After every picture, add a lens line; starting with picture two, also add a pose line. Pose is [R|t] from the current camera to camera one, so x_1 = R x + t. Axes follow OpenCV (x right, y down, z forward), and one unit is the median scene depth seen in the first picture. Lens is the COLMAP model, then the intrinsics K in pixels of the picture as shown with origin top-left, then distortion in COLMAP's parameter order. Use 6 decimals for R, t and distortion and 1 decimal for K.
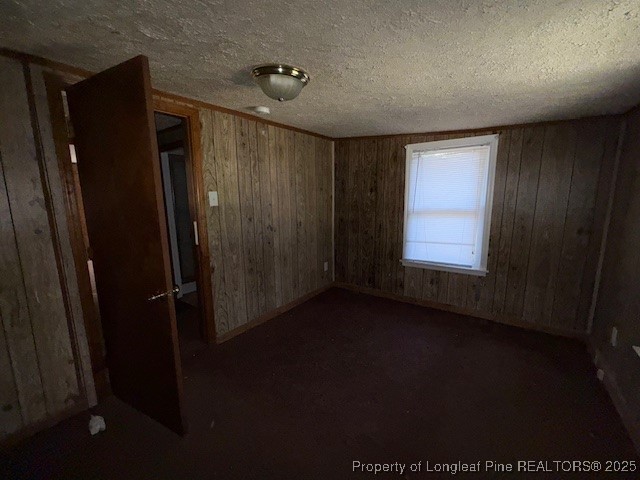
lens RADIAL K [[257.5, 0, 320.0], [0, 257.5, 240.0], [0, 0, 1]] dist [-0.001091, -0.000480]
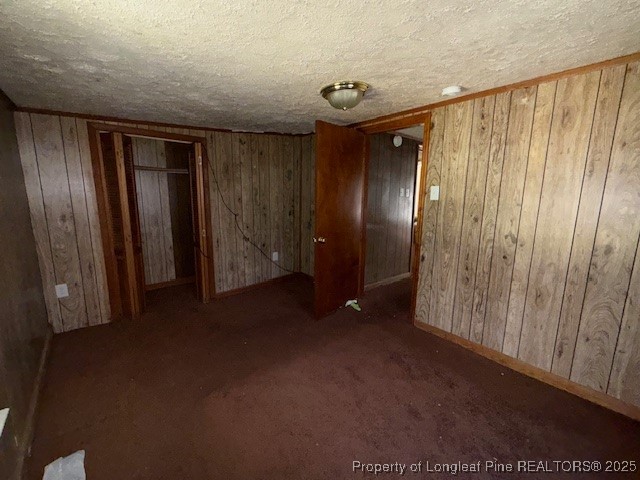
lens RADIAL K [[257.5, 0, 320.0], [0, 257.5, 240.0], [0, 0, 1]] dist [-0.001091, -0.000480]
pose [[-0.188245, 0.197984, -0.961959, 0.644988], [-0.179053, 0.956137, 0.231825, -0.123260], [0.965662, 0.215882, -0.144539, 0.667718]]
